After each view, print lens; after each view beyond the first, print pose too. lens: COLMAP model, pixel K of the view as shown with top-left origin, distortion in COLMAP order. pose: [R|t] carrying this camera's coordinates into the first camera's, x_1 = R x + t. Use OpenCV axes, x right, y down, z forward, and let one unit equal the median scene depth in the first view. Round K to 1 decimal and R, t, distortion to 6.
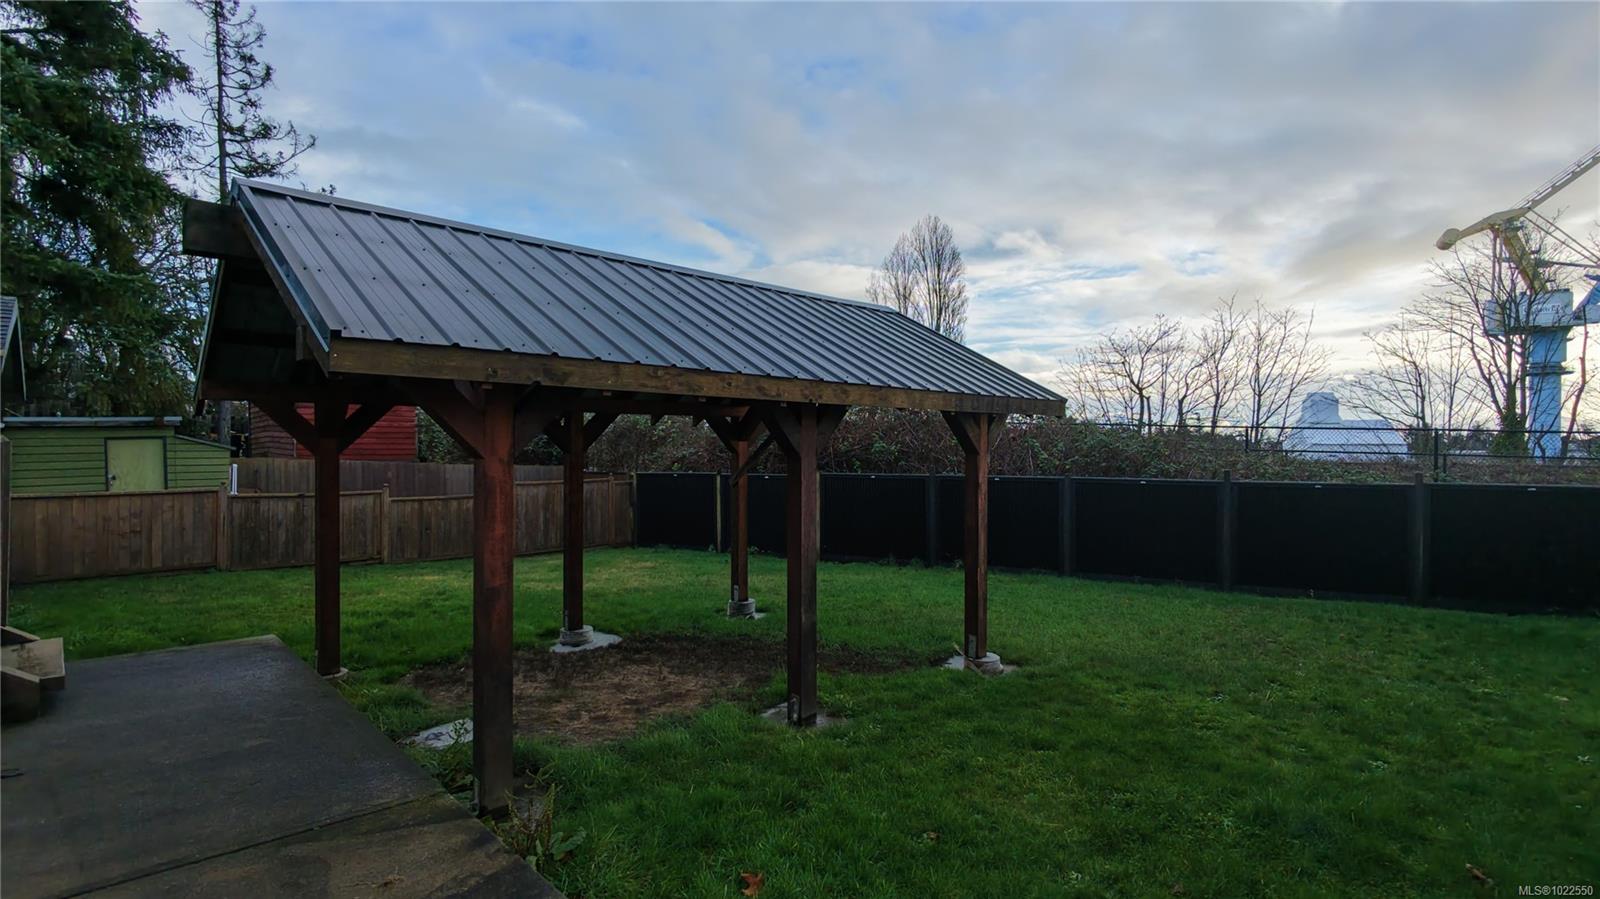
lens RADIAL K [[763.2, 0, 802.2], [0, 763.2, 443.3], [0, 0, 1]] dist [-0.002332, 0.002691]
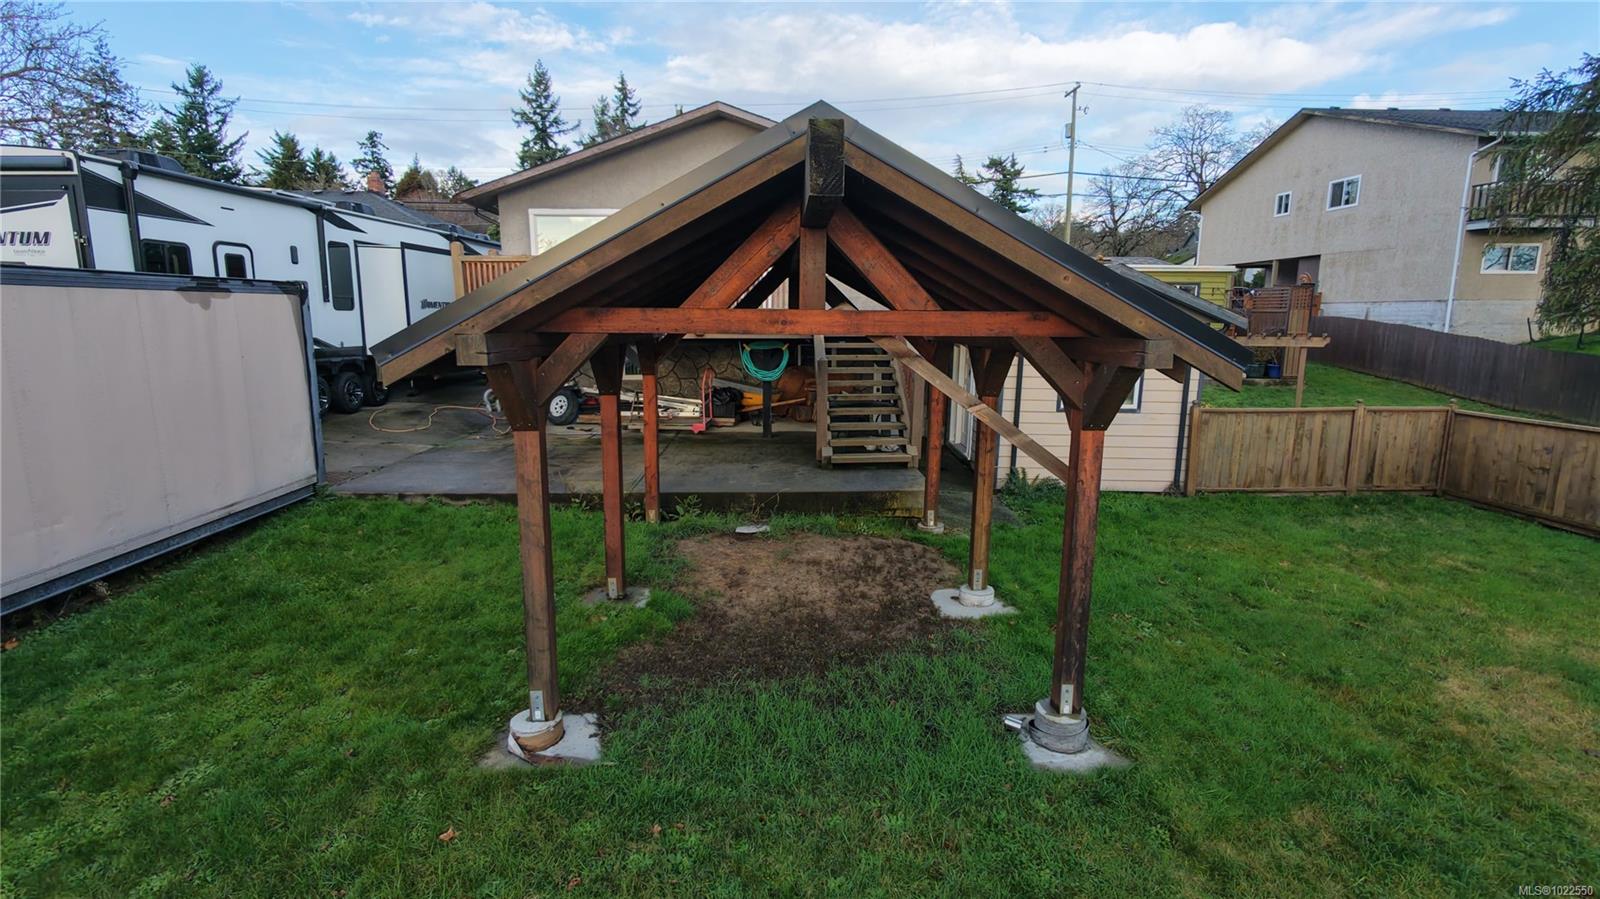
lens RADIAL K [[763.2, 0, 798.5], [0, 763.2, 451.5], [0, 0, 1]] dist [-0.002332, 0.002691]
pose [[-0.679472, 0.120368, -0.723760, 0.264486], [-0.004739, 0.985710, 0.168382, -0.037010], [0.733686, 0.117841, -0.669192, 0.789487]]
